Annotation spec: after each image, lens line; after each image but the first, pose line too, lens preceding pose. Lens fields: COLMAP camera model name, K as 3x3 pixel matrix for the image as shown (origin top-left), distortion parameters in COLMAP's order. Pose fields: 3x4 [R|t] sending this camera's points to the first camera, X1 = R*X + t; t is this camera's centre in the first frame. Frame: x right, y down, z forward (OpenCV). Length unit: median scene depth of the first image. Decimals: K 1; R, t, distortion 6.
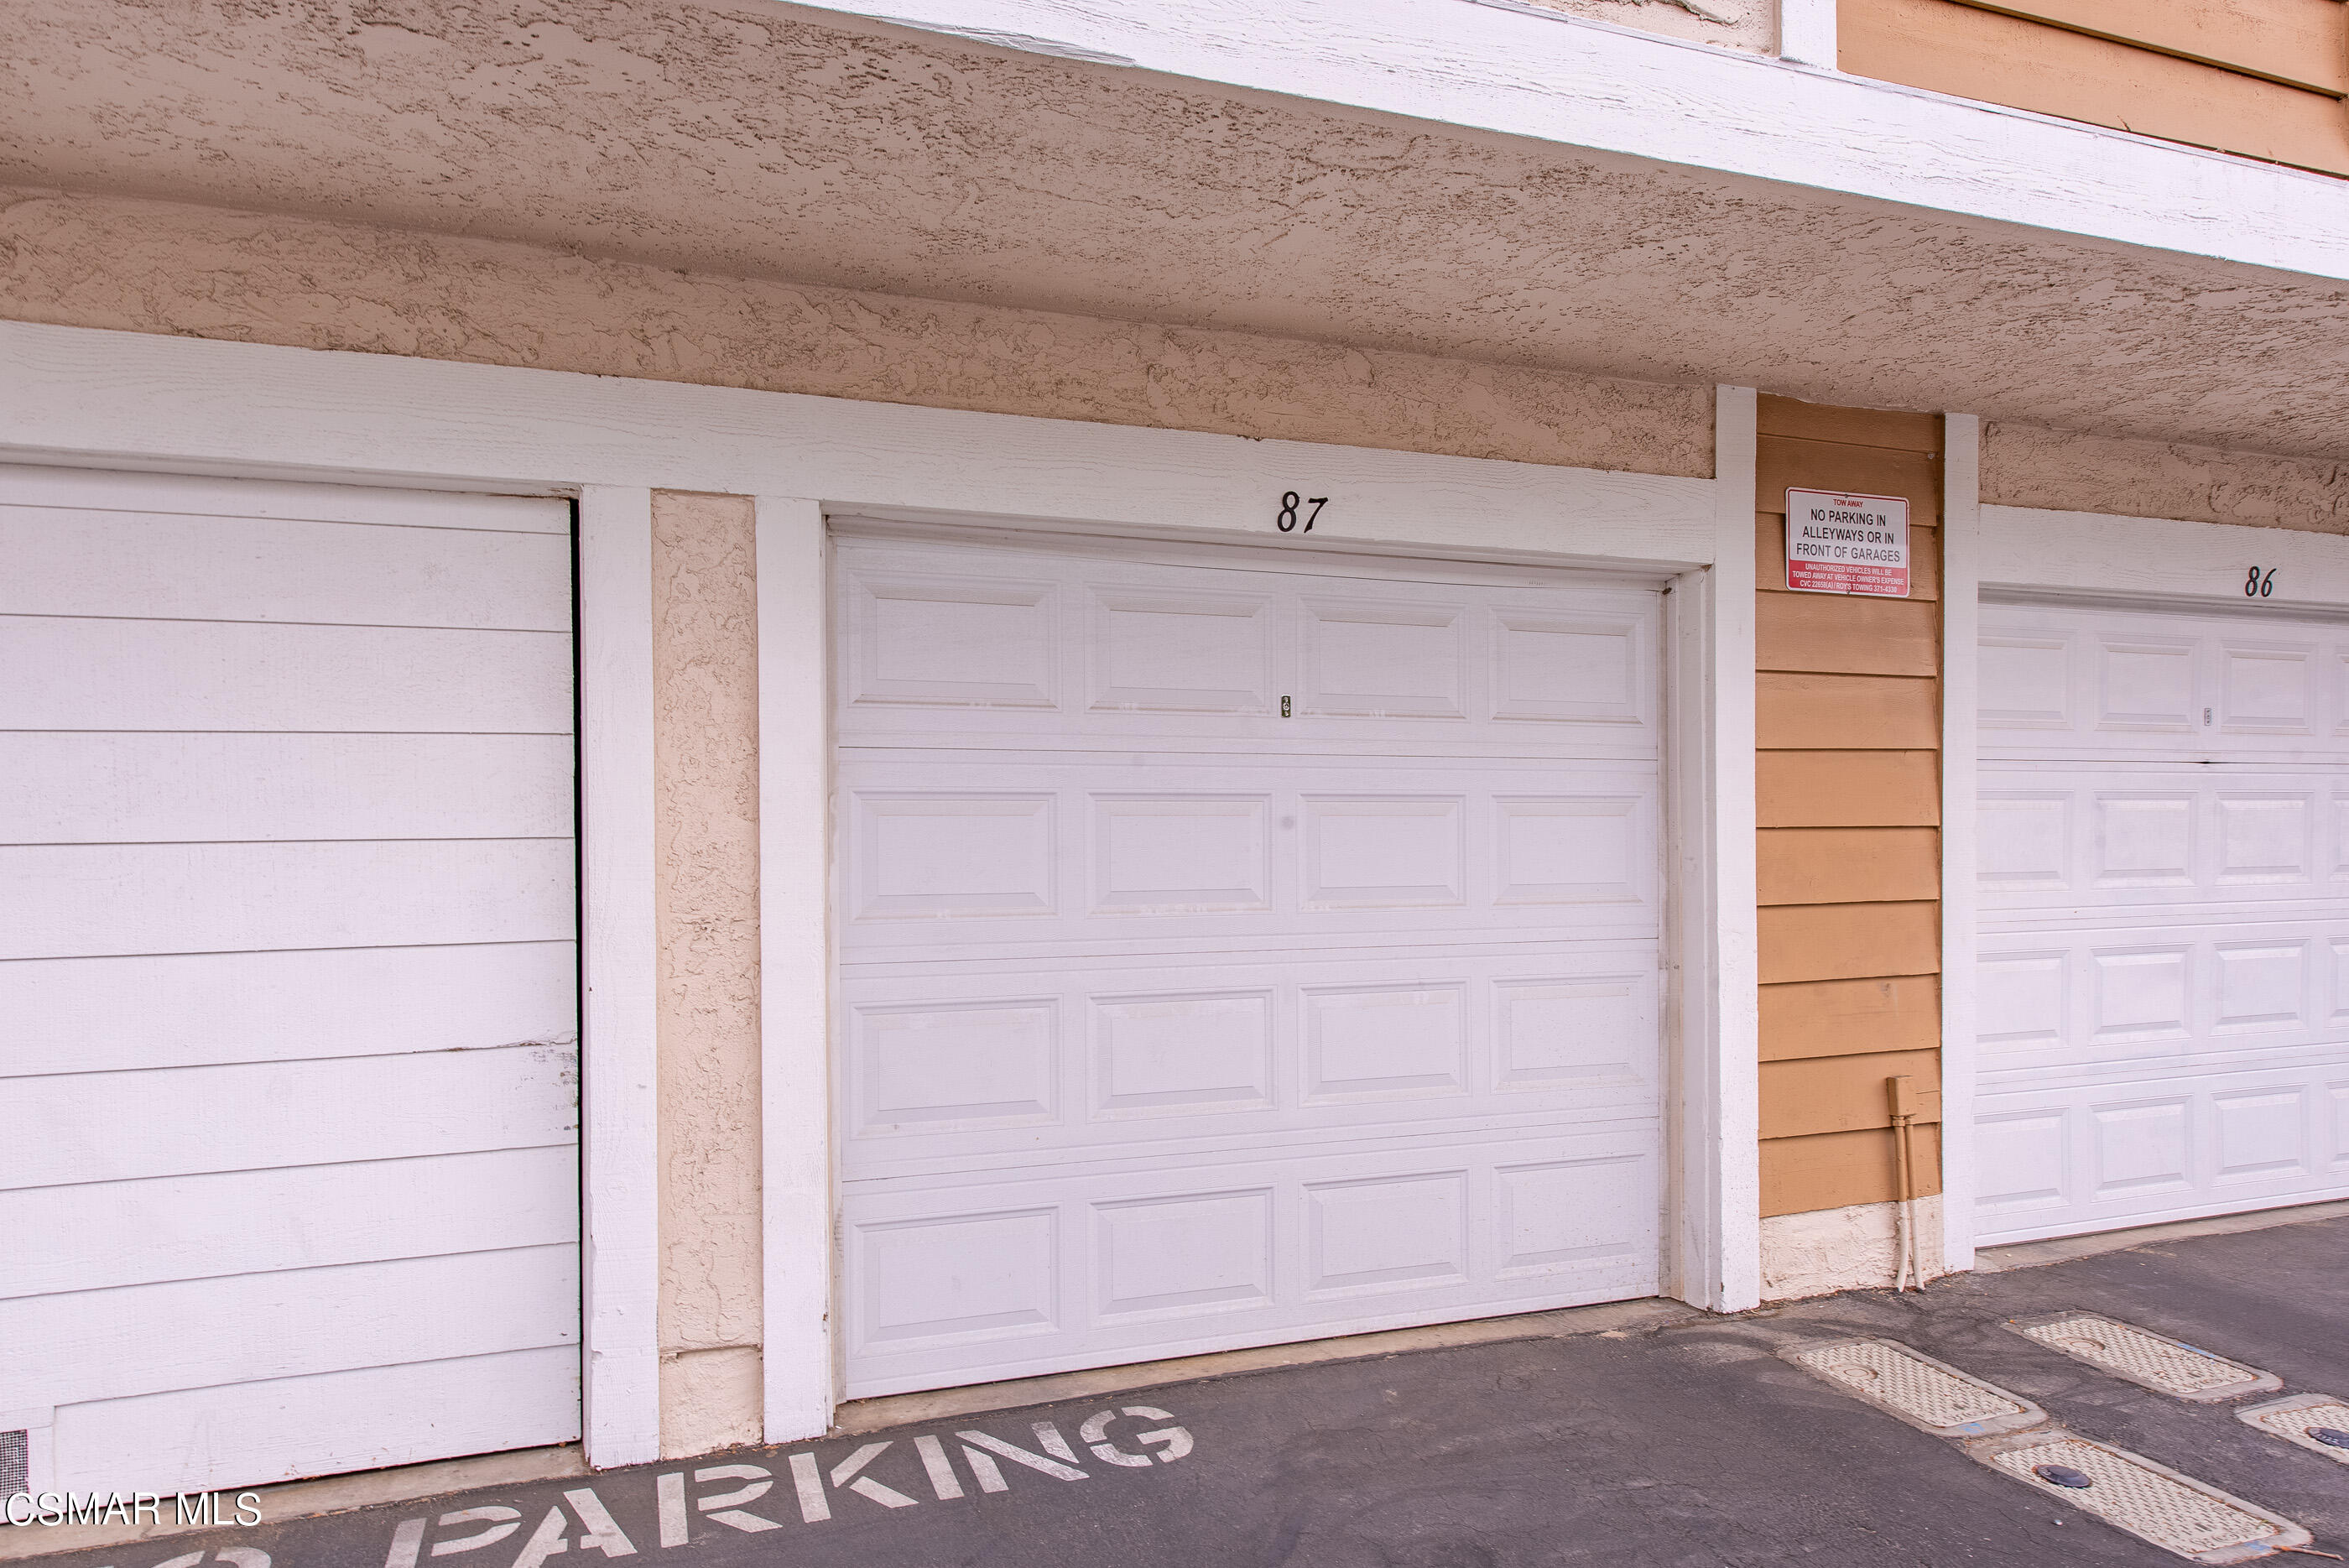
lens RADIAL K [[1392.1, 0, 1174.5], [0, 1392.1, 784.0], [0, 0, 1]] dist [0.013061, -0.001327]
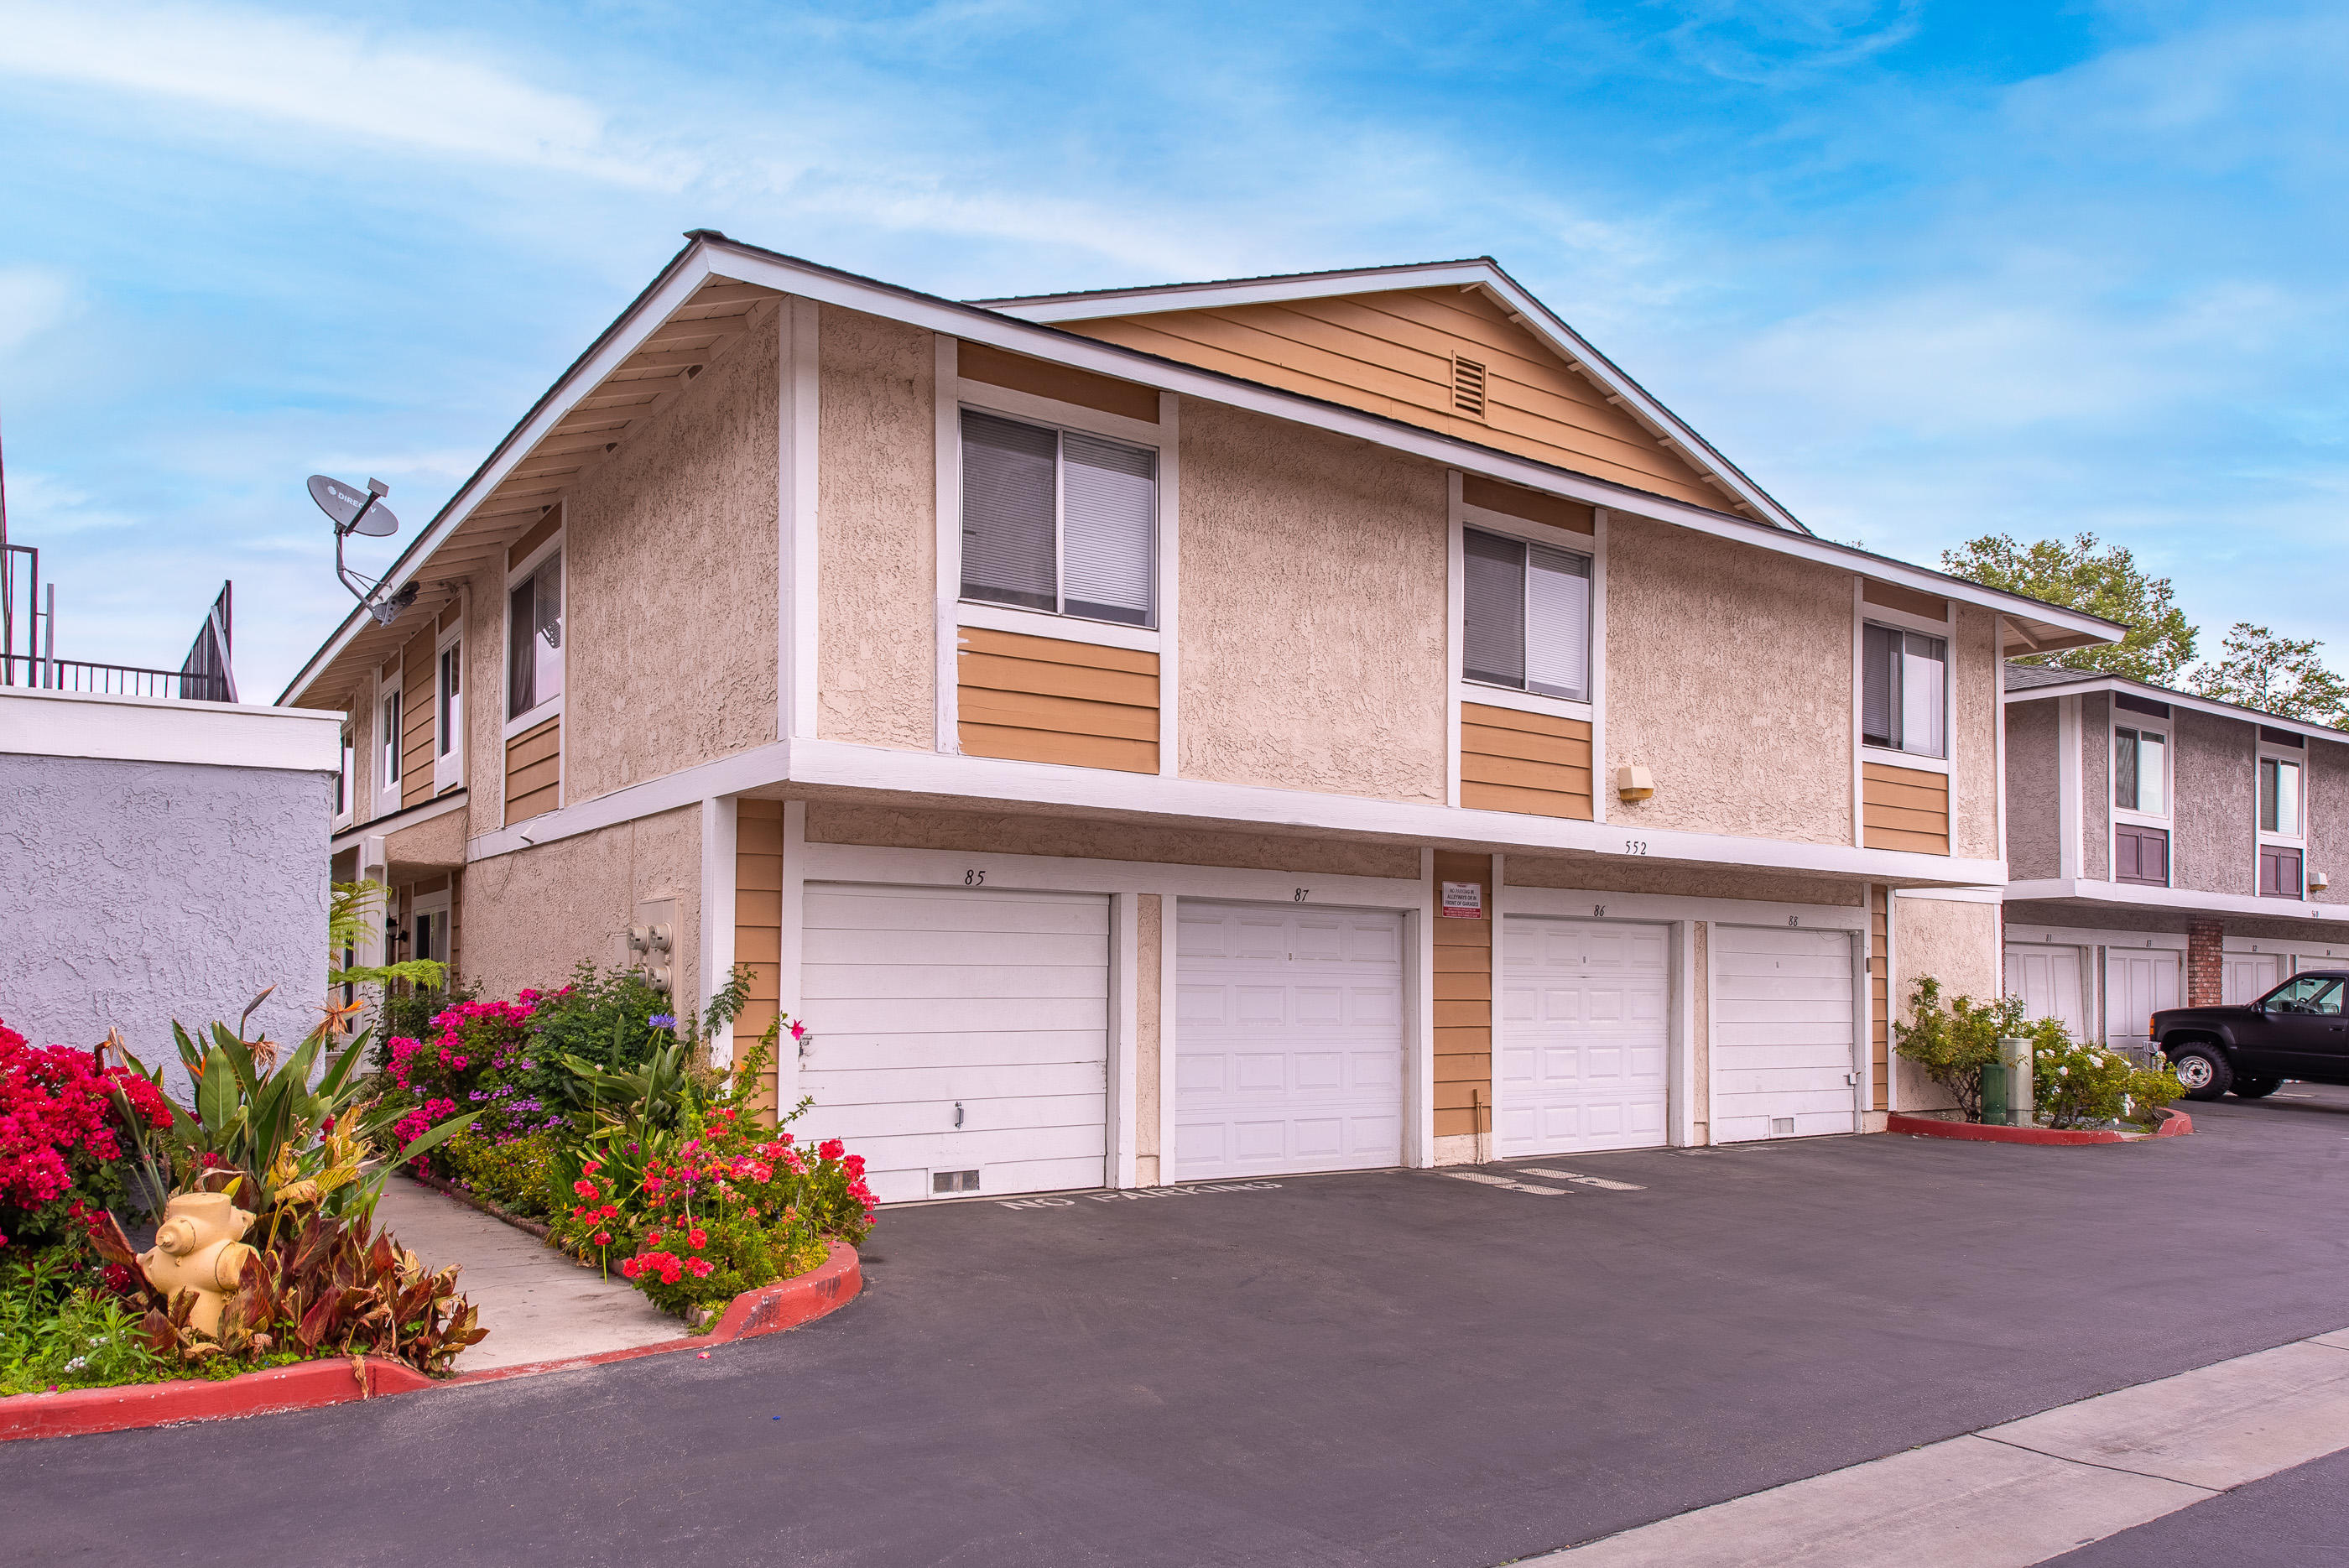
lens RADIAL K [[1612.8, 0, 1174.5], [0, 1612.8, 784.0], [0, 0, 1]] dist [0.002687, 0.000164]
pose [[0.960341, 0.048635, 0.274553, -1.024748], [-0.020362, 0.994274, -0.104906, -0.051304], [-0.278083, 0.095155, 0.955832, -2.063922]]
